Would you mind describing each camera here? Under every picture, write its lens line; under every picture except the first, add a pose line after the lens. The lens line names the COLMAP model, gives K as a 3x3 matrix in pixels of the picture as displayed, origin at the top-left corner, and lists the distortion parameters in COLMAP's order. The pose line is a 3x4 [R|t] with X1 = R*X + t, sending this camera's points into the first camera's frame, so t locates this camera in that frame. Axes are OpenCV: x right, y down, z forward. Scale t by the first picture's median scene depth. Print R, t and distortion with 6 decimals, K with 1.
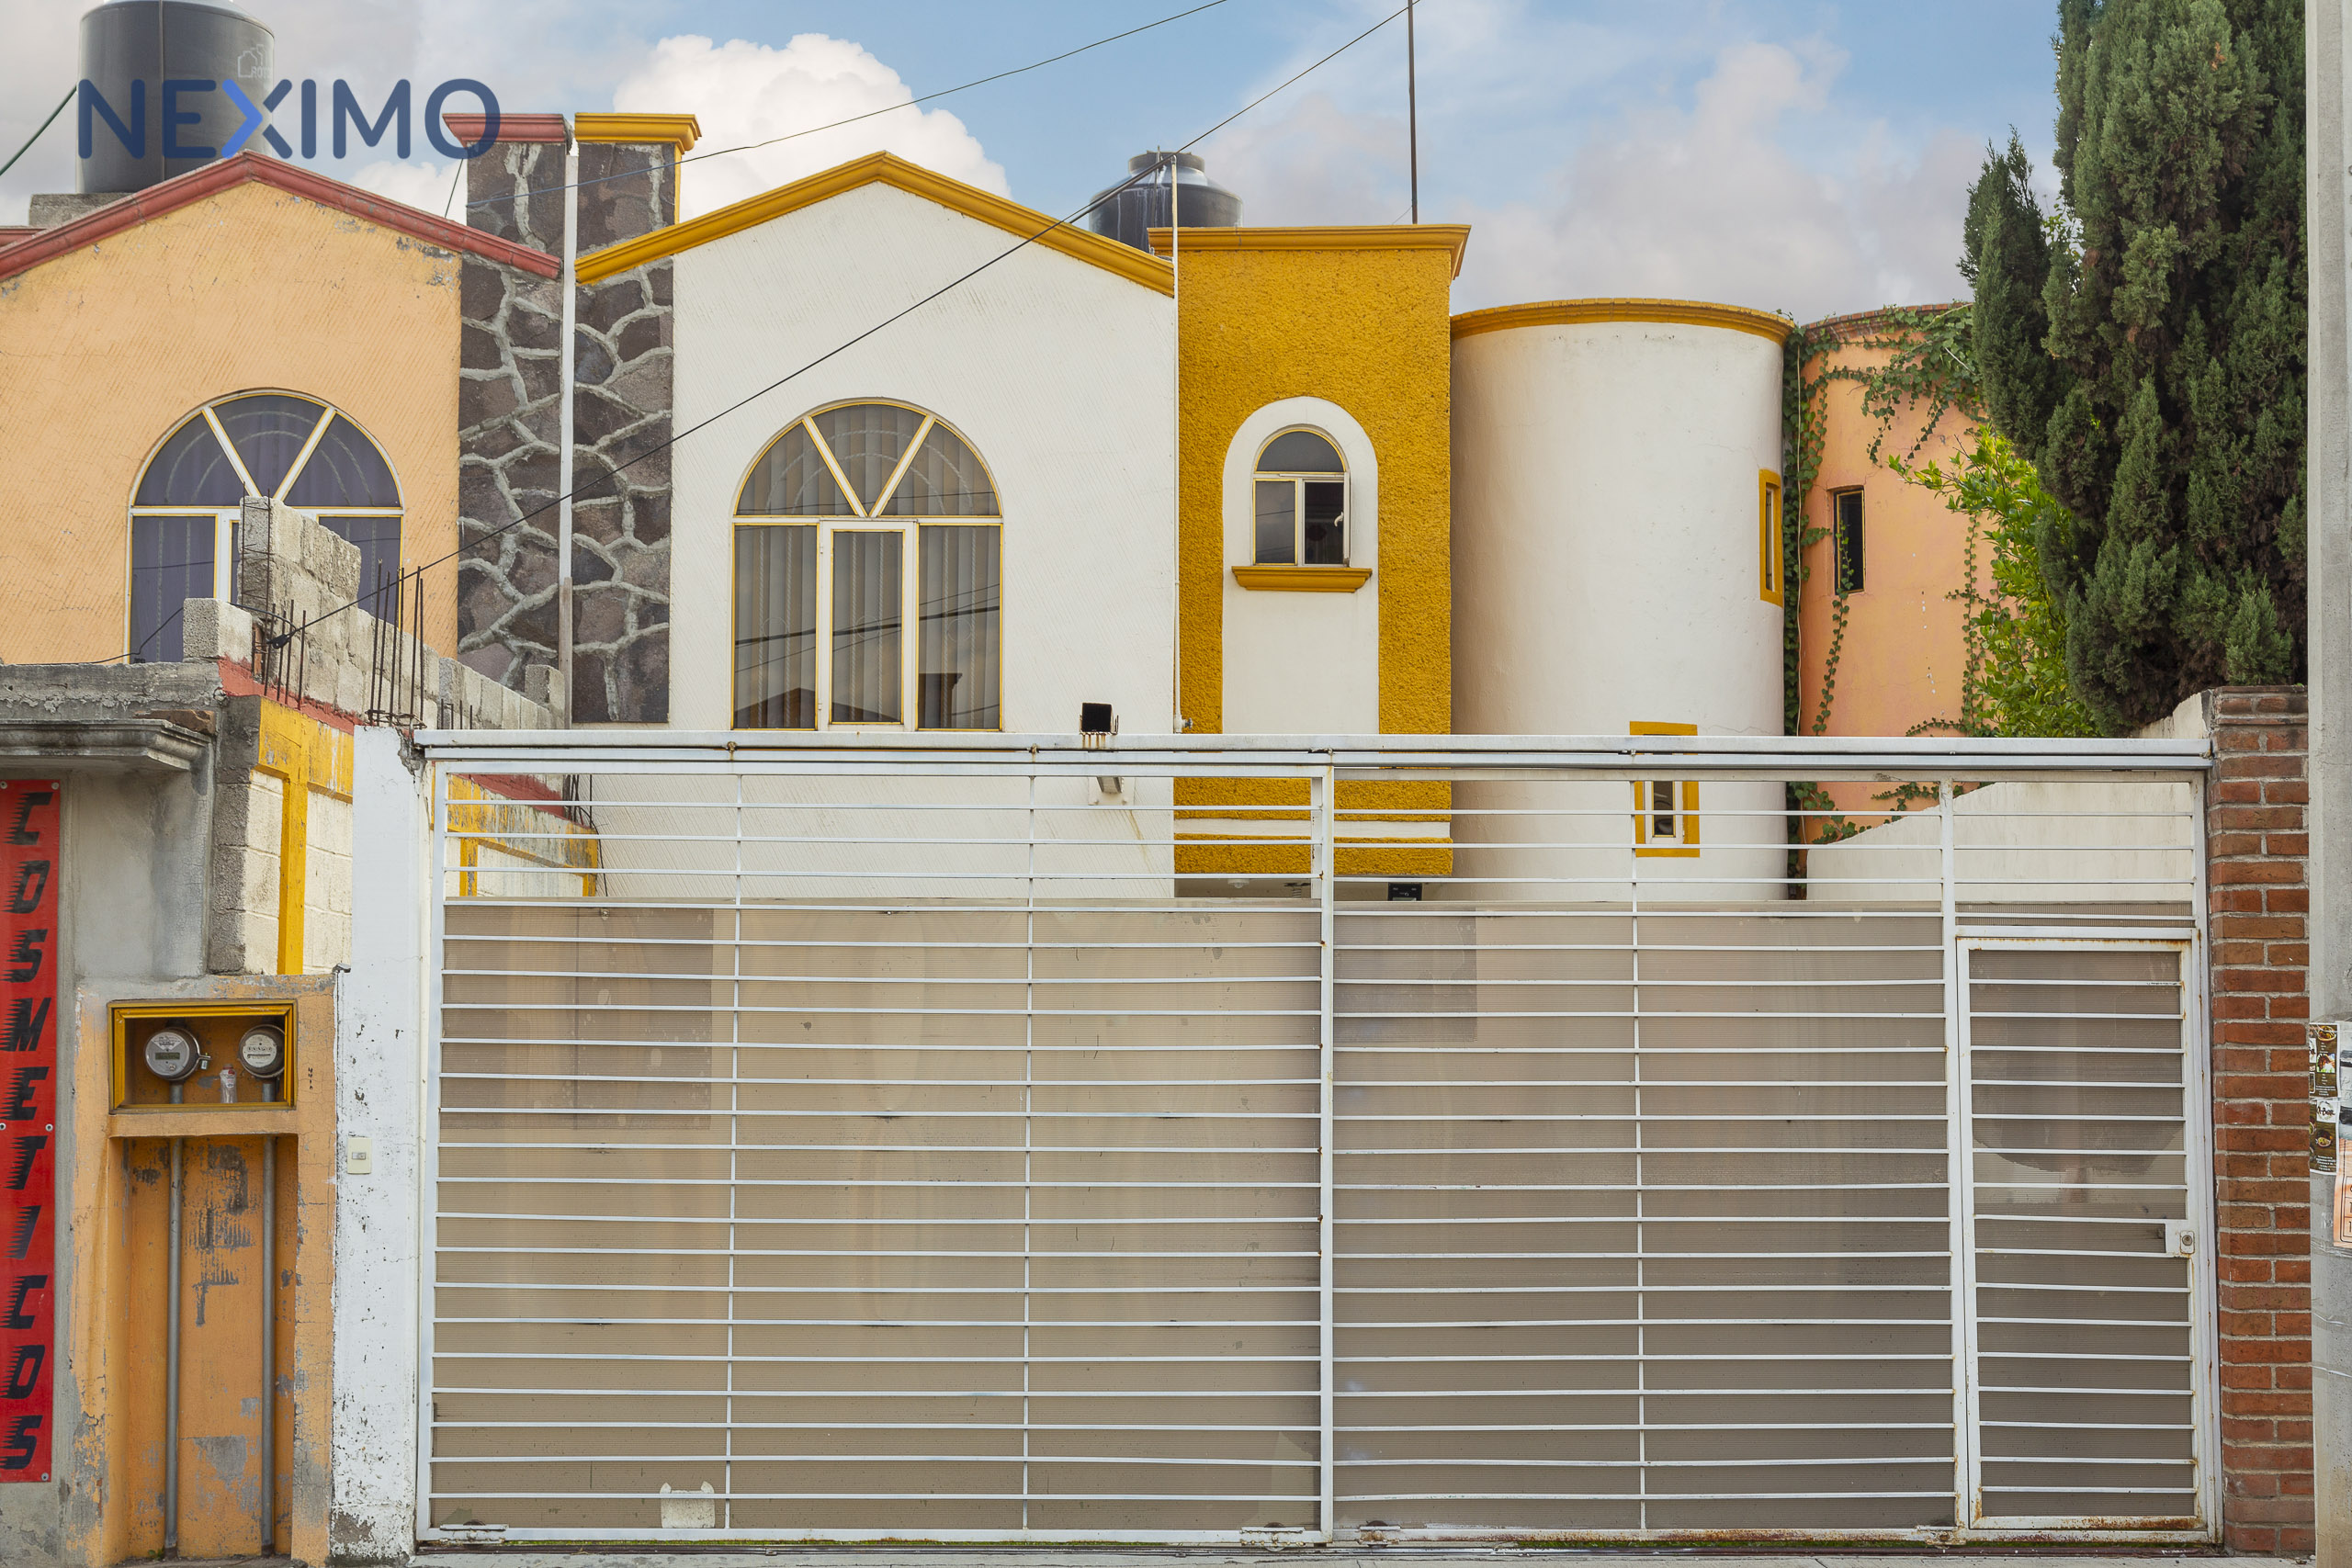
lens RADIAL K [[3764.0, 0, 1176.0], [0, 3764.0, 784.0], [0, 0, 1]] dist [-1.398941, -0.009086]
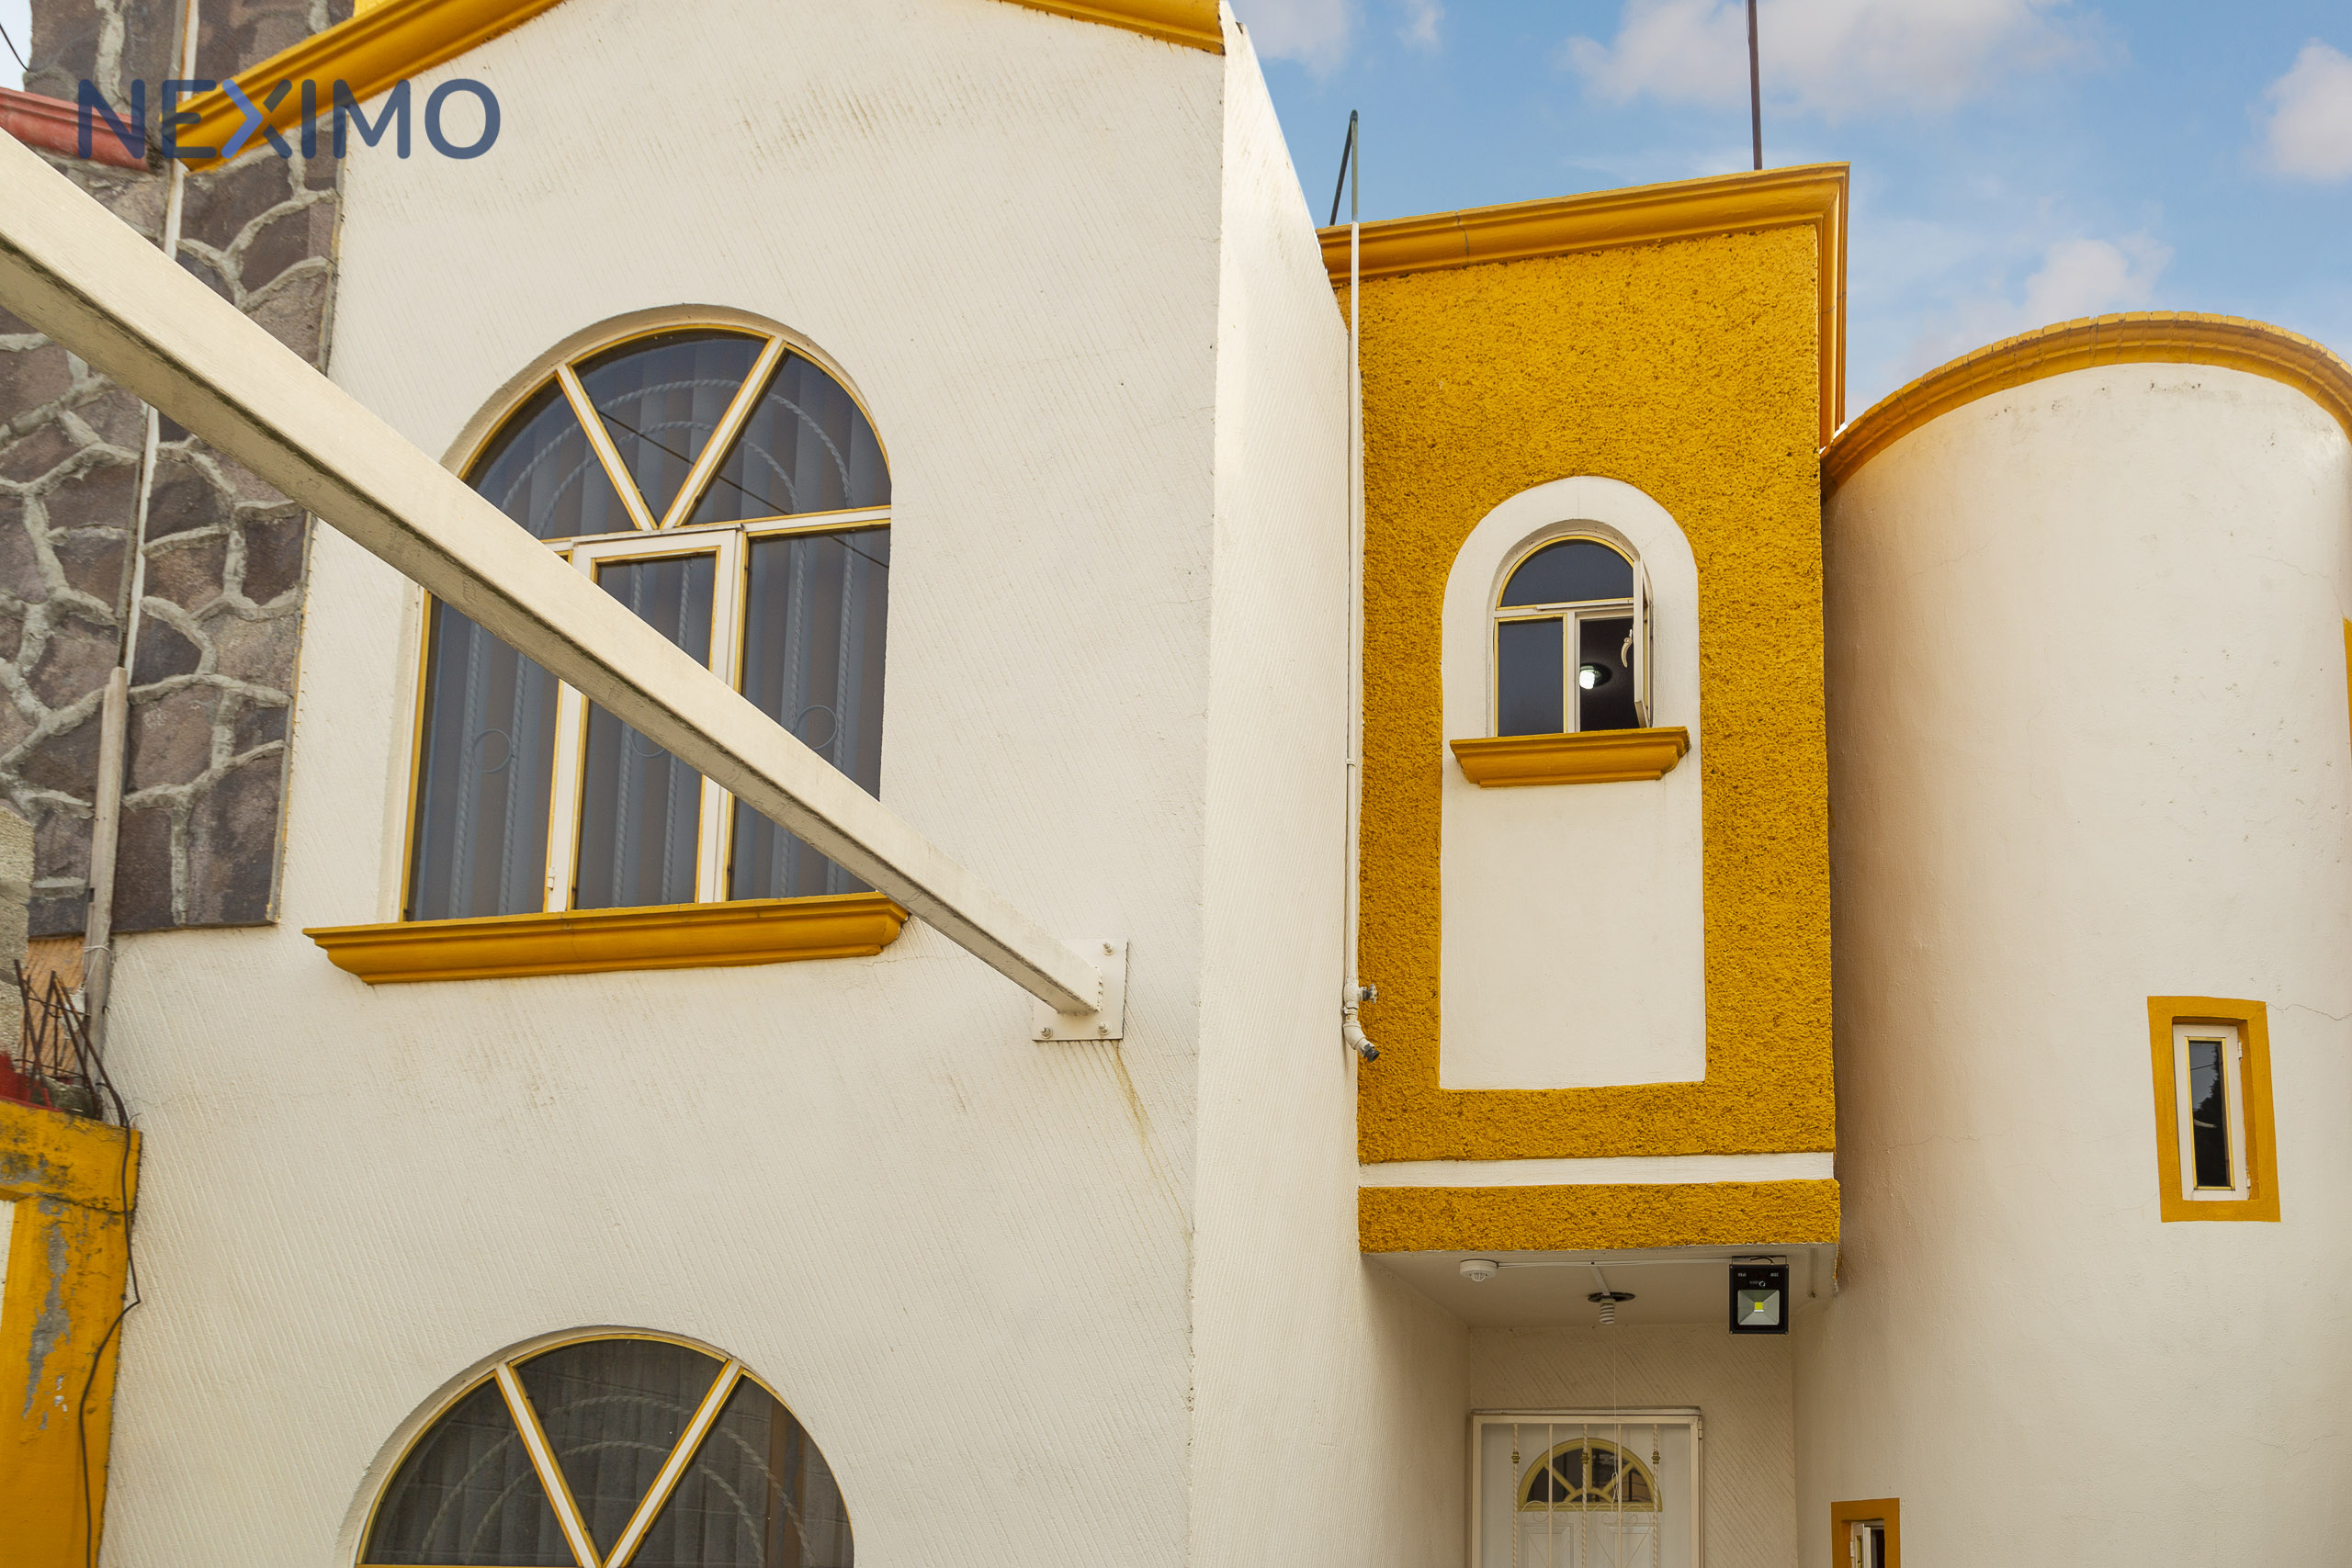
lens RADIAL K [[3350.8, 0, 1176.0], [0, 3350.8, 784.0], [0, 0, 1]] dist [0.000046, -1.650837]
pose [[0.987544, -0.045573, -0.150598, 0.058700], [0.017248, 0.982721, -0.184285, 0.051581], [0.156395, 0.179392, 0.971267, 0.543286]]
